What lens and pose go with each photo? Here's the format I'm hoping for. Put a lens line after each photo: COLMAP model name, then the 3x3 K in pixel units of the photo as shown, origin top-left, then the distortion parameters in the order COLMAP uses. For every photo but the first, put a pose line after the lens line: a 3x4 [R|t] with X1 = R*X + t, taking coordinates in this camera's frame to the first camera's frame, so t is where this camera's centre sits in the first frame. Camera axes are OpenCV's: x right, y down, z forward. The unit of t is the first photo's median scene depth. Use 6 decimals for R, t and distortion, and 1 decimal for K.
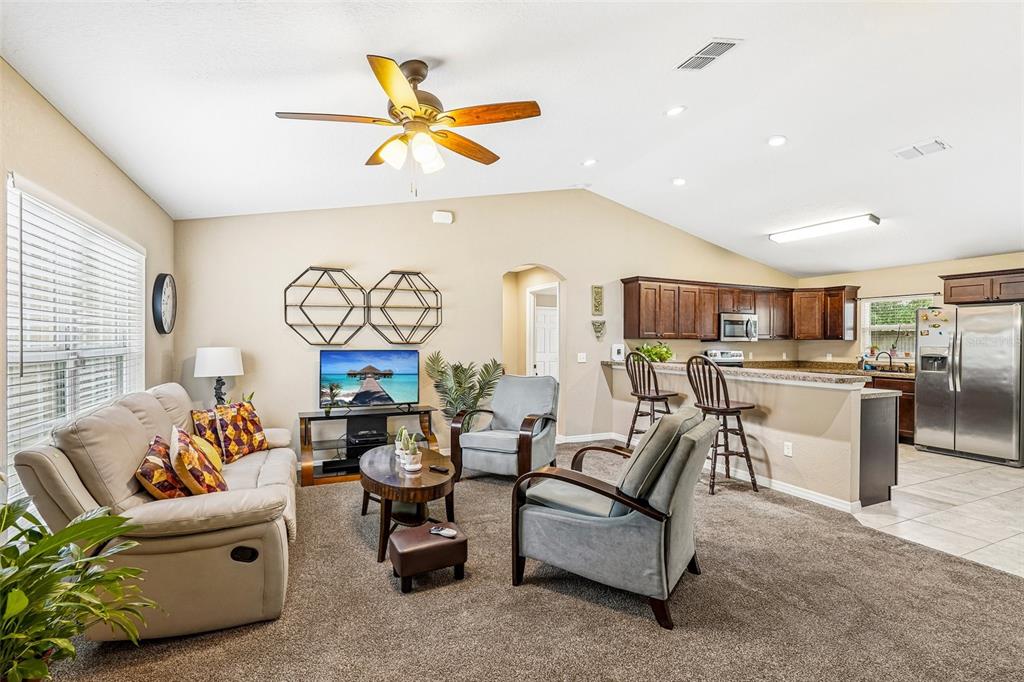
lens RADIAL K [[463.4, 0, 510.8], [0, 463.4, 343.4], [0, 0, 1]] dist [-0.001591, 0.000734]
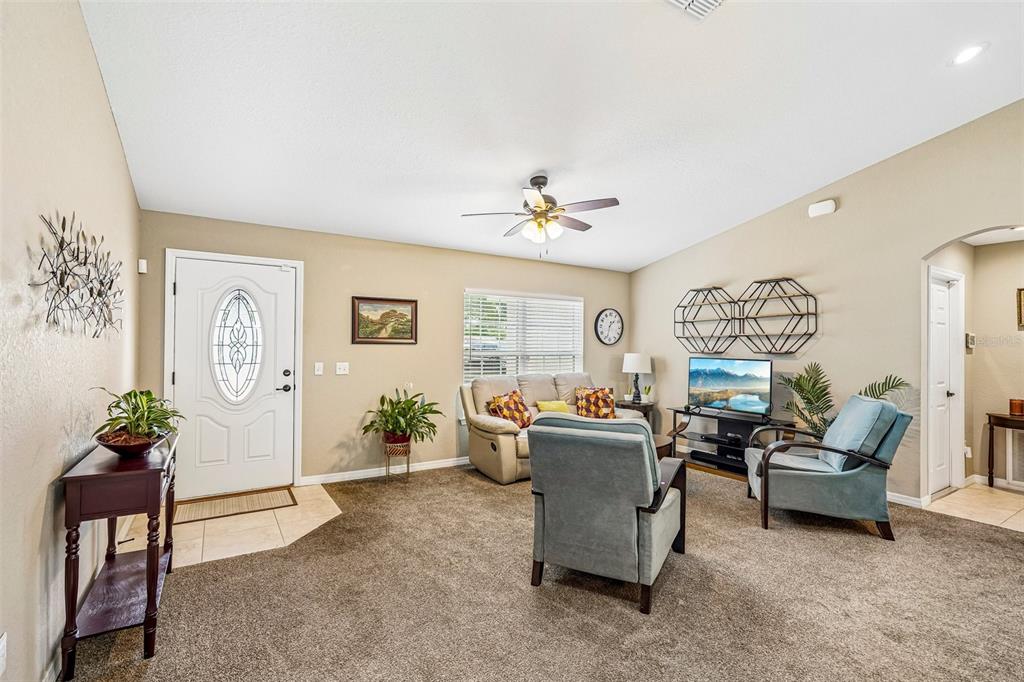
lens RADIAL K [[471.7, 0, 512.0], [0, 471.7, 341.0], [0, 0, 1]] dist [-0.000381, 0.000148]
pose [[0.128985, -0.012271, -0.991571, 0.654875], [-0.015888, 0.999770, -0.014439, -0.002706], [0.991519, 0.017617, 0.128760, 0.320166]]
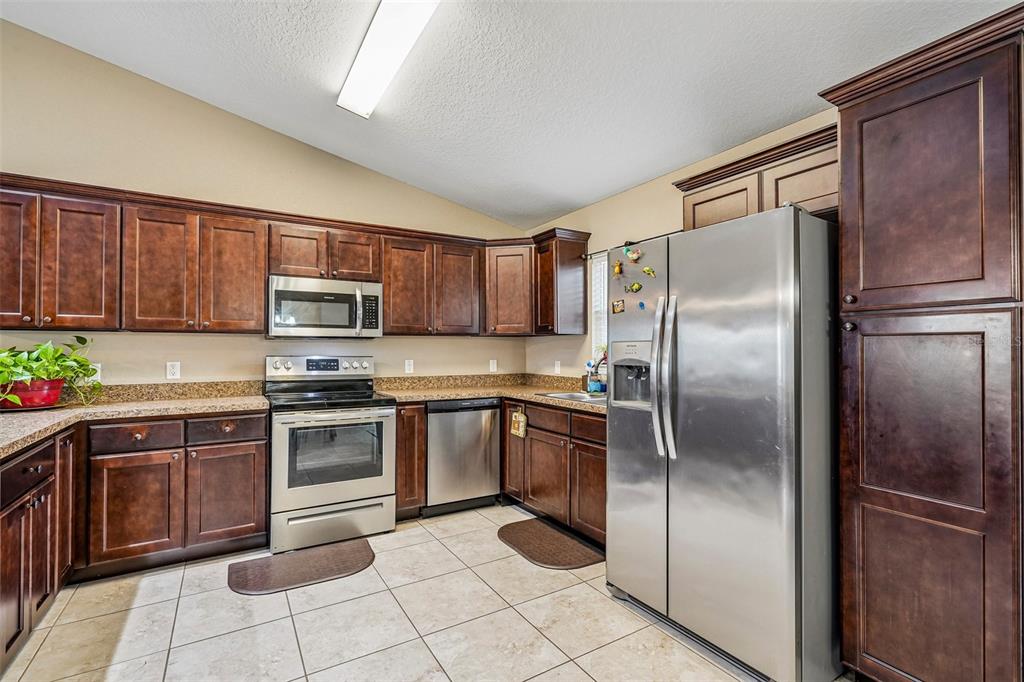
lens RADIAL K [[463.4, 0, 510.8], [0, 463.4, 343.4], [0, 0, 1]] dist [-0.001591, 0.000734]
pose [[0.993264, -0.006027, 0.115714, 0.820001], [0.008426, 0.999759, -0.020255, 0.017795], [-0.115564, 0.021094, 0.993076, 0.664498]]
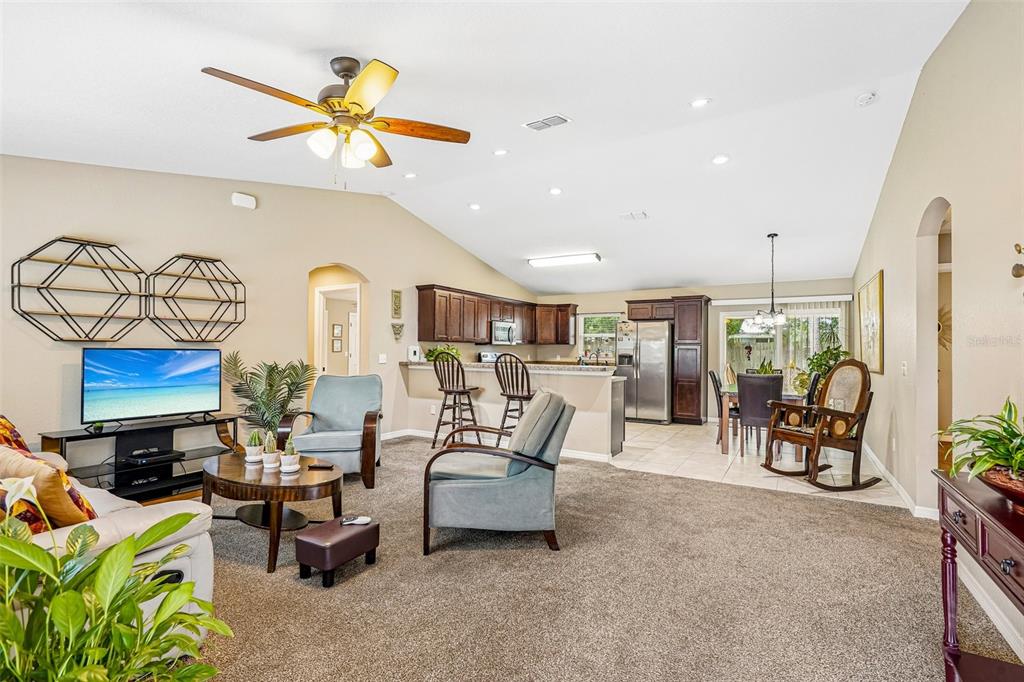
lens RADIAL K [[463.4, 0, 510.8], [0, 463.4, 343.4], [0, 0, 1]] dist [-0.001591, 0.000734]
pose [[0.831872, 0.010044, 0.554876, -0.215120], [-0.000252, 0.999843, -0.017721, 0.017854], [-0.554967, 0.014602, 0.831744, -0.018879]]
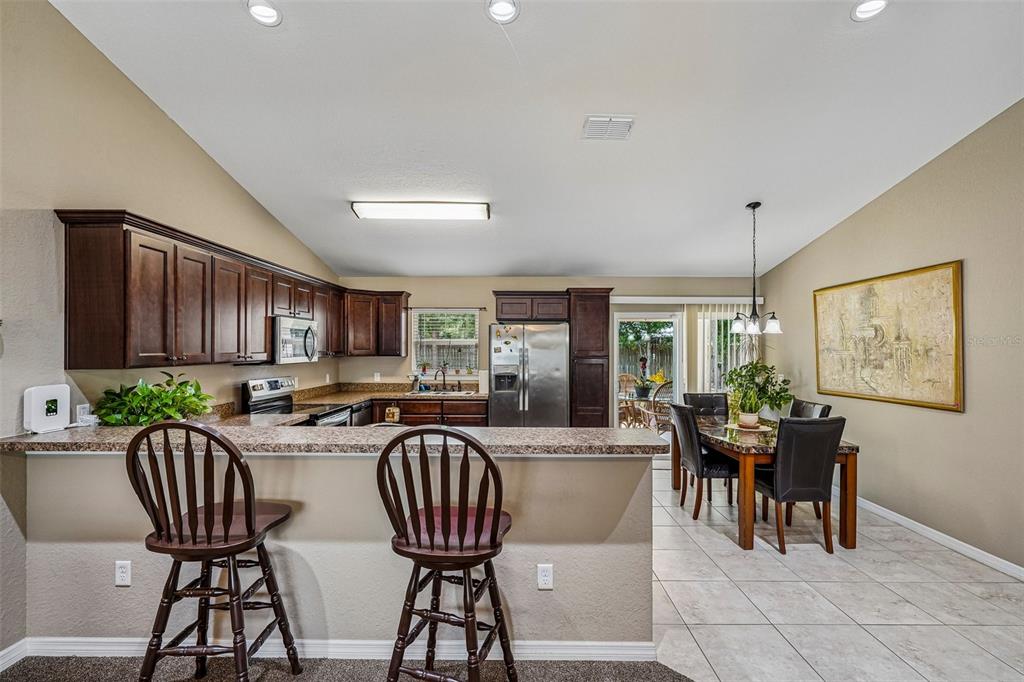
lens RADIAL K [[464.7, 0, 512.0], [0, 464.7, 341.0], [0, 0, 1]] dist [-0.001163, 0.000164]
pose [[0.427493, 0.007399, 0.903988, 0.069618], [0.007267, 0.999906, -0.011621, -0.032118], [-0.903989, 0.011537, 0.427399, 0.626142]]
